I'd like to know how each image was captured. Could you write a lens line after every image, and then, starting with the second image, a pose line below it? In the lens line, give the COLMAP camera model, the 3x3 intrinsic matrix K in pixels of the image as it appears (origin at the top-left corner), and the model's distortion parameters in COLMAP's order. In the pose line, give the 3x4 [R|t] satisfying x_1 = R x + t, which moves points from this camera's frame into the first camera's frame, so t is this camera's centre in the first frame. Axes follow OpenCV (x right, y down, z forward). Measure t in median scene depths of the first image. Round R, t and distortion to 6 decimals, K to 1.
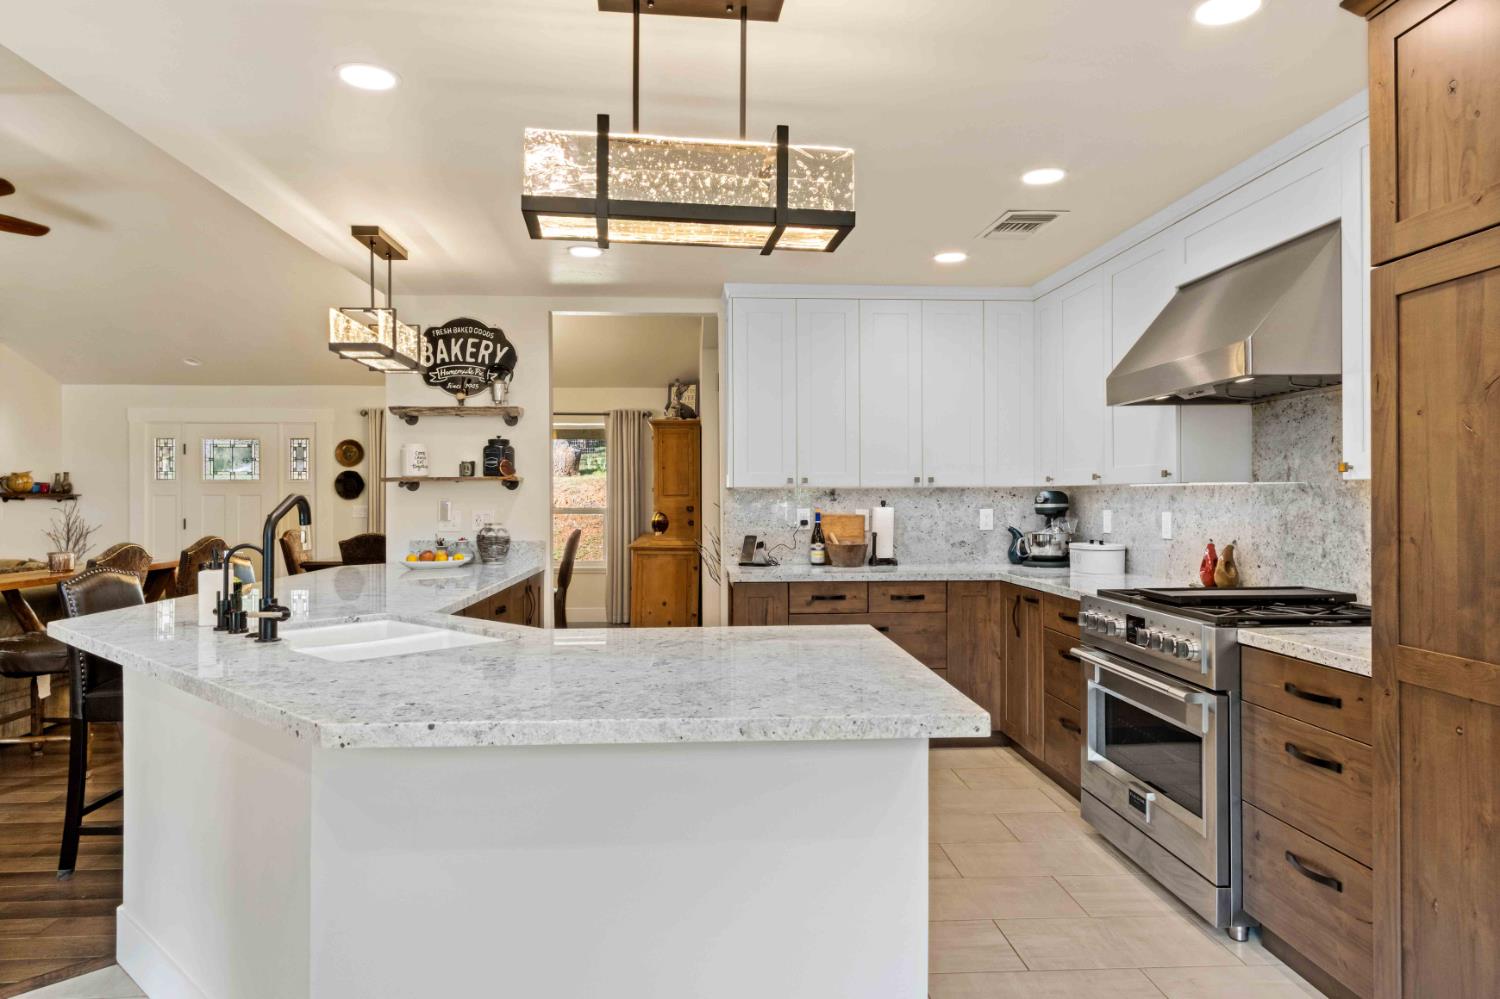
lens RADIAL K [[970.8, 0, 751.7], [0, 970.8, 498.1], [0, 0, 1]] dist [-0.000249, 0.000112]
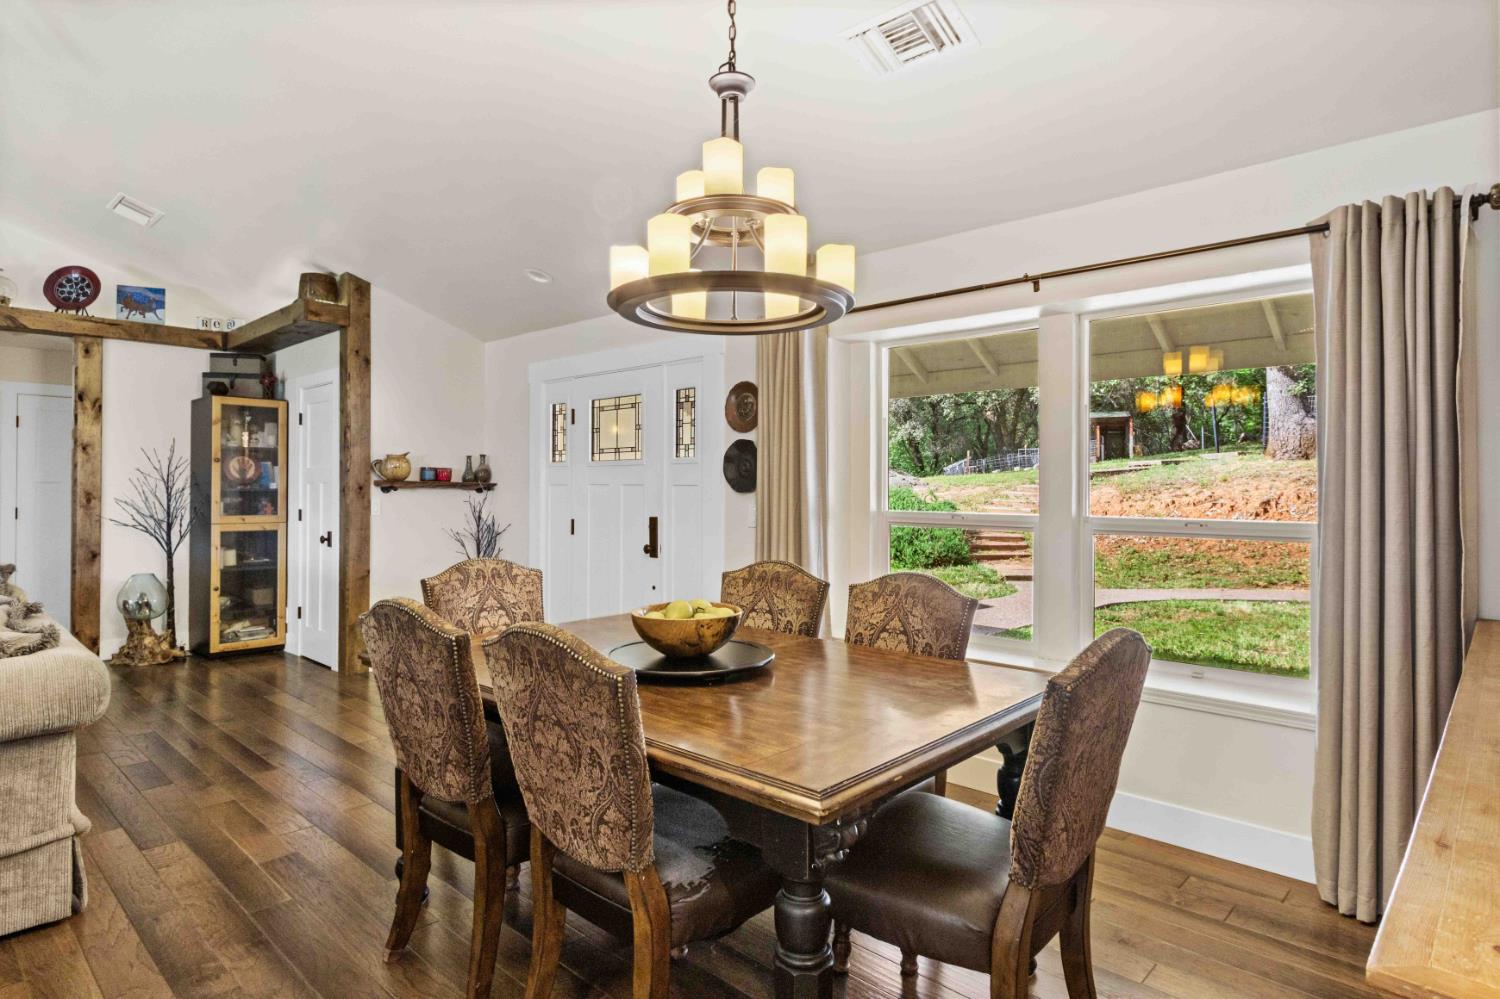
lens RADIAL K [[825.9, 0, 749.2], [0, 825.9, 490.1], [0, 0, 1]] dist [0.006861, 0.000096]
pose [[0.686953, 0.005352, -0.726682, -0.081705], [-0.002101, 0.999983, 0.005379, -0.002558], [0.726699, -0.002168, 0.686953, 0.695311]]
